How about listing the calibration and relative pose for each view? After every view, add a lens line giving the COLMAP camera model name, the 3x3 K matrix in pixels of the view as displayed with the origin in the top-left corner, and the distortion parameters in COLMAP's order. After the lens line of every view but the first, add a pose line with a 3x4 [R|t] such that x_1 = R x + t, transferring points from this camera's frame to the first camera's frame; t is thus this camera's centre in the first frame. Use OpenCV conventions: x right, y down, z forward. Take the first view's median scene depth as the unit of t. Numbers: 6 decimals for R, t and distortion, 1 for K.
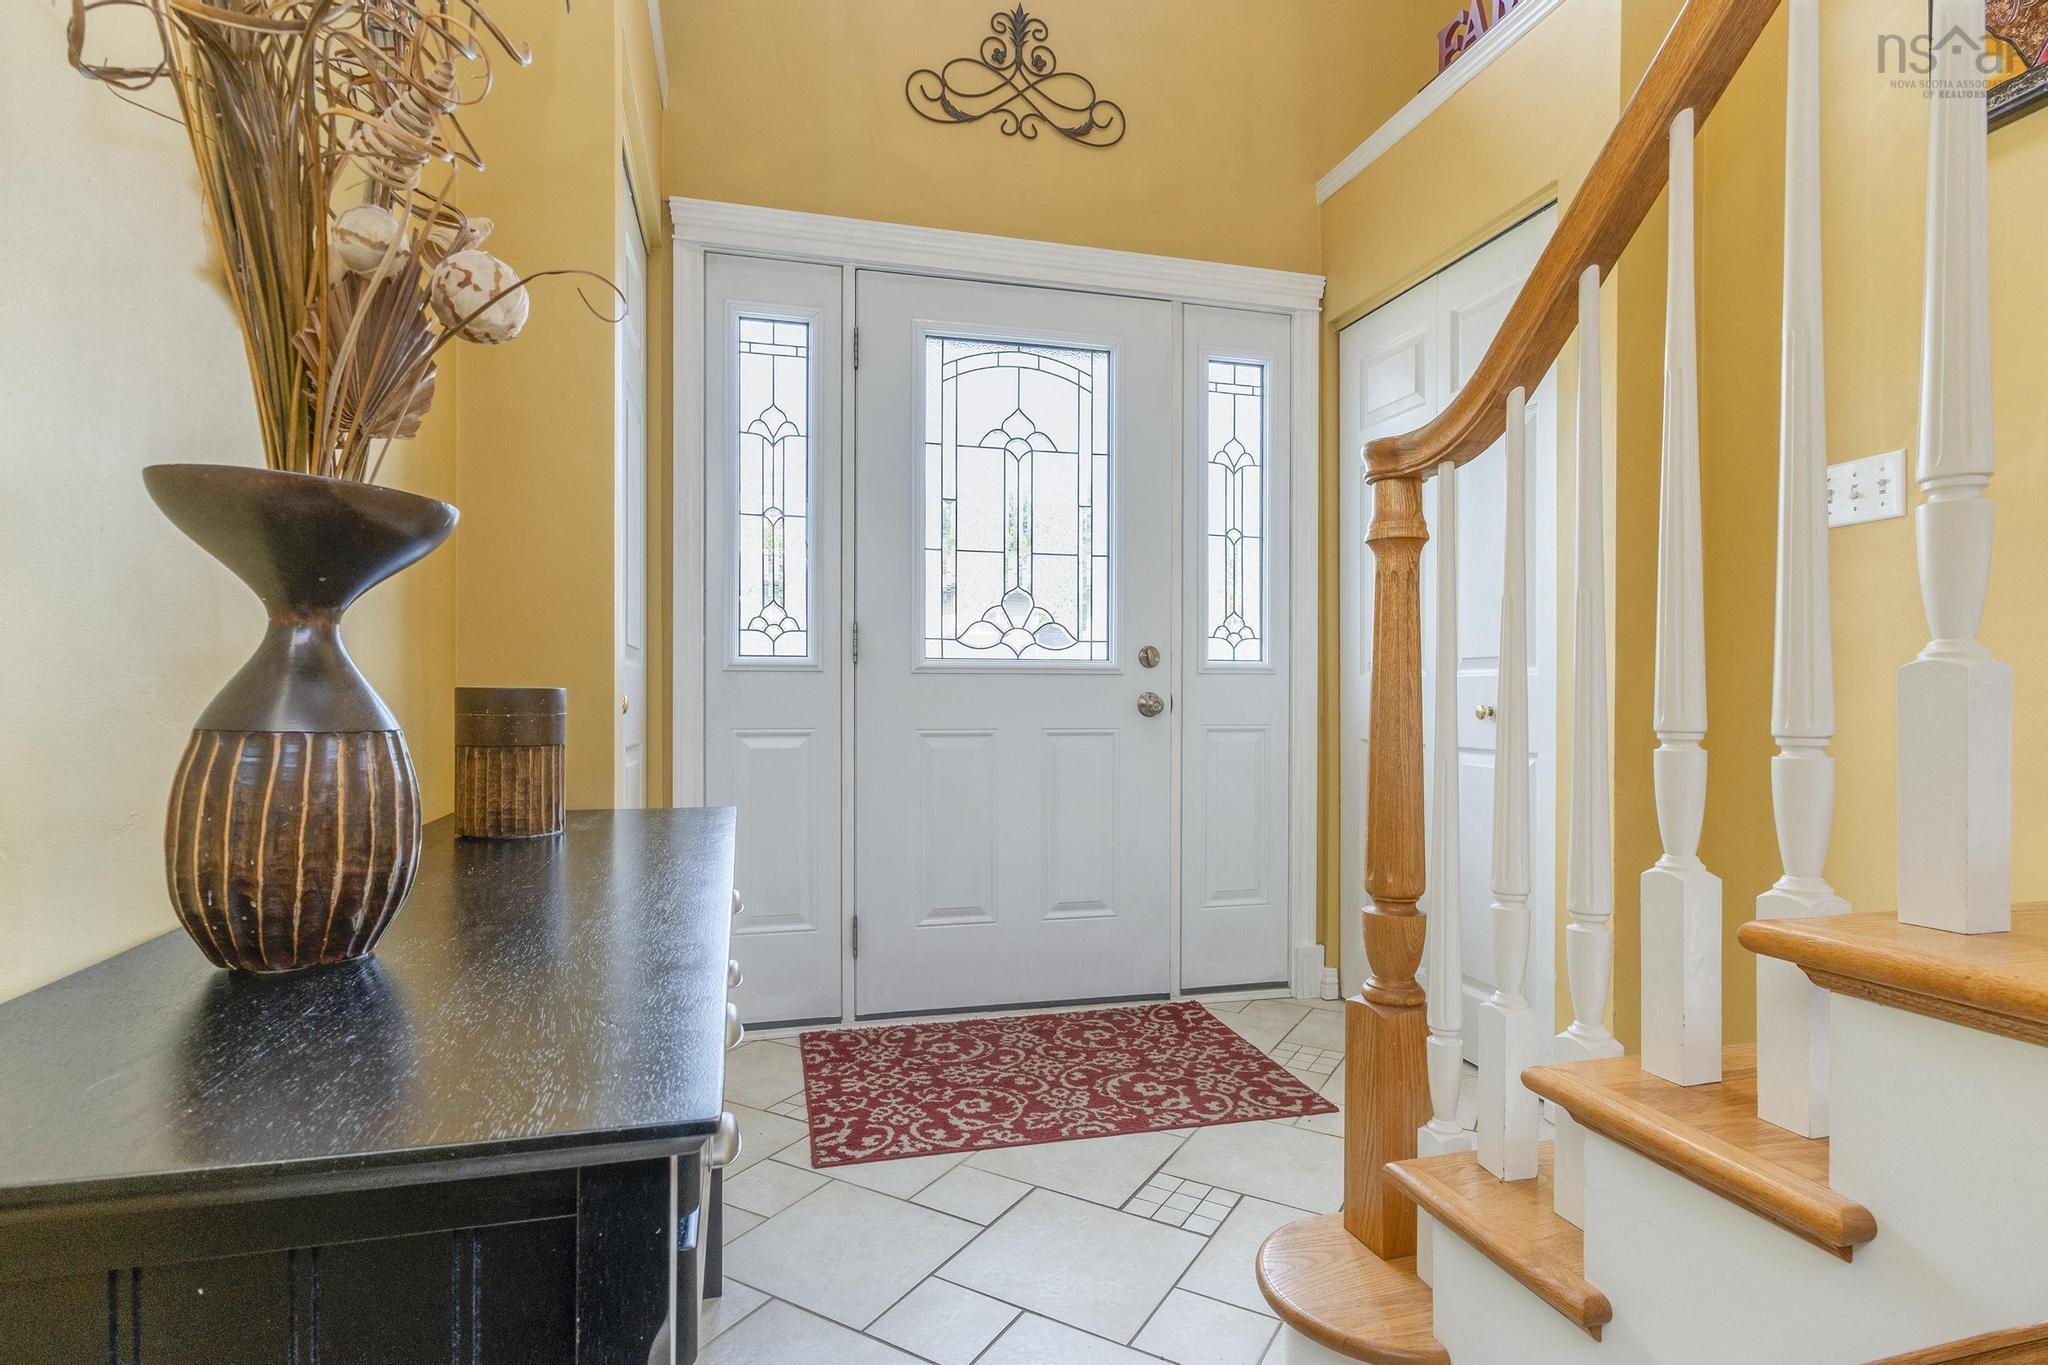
lens RADIAL K [[1024.6, 0, 1027.2], [0, 1024.6, 695.7], [0, 0, 1]] dist [0.001457, 0.001041]
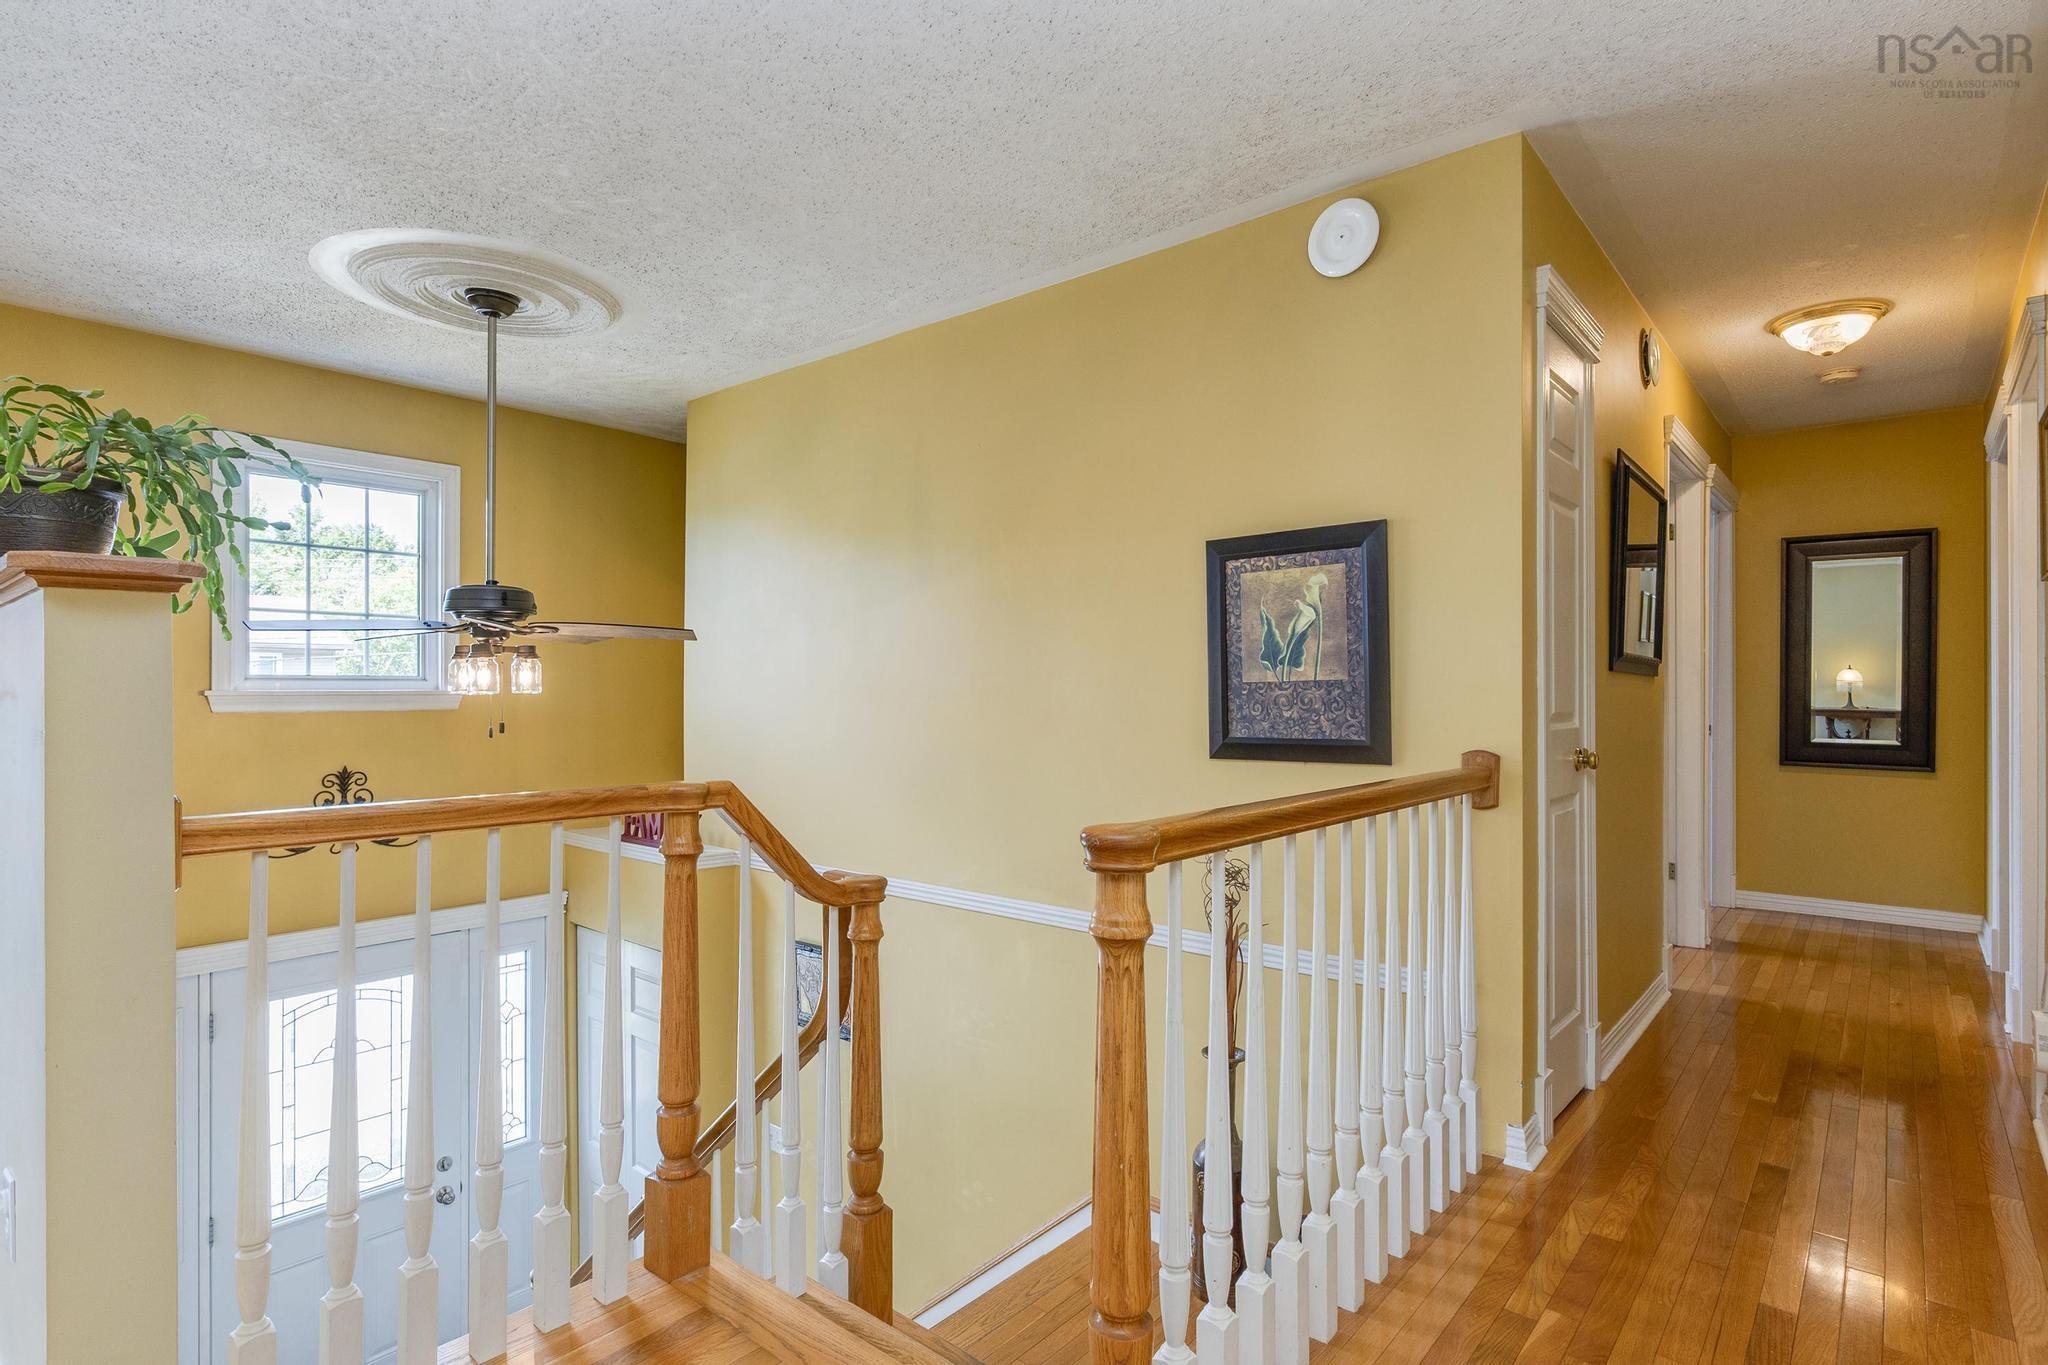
lens RADIAL K [[1024.6, 0, 1027.2], [0, 1024.6, 695.7], [0, 0, 1]] dist [0.001457, 0.001041]
pose [[0.828056, -0.002359, 0.560640, -0.021088], [0.002446, 0.999997, 0.000596, -0.760180], [-0.560640, 0.000878, 0.828059, -0.813781]]
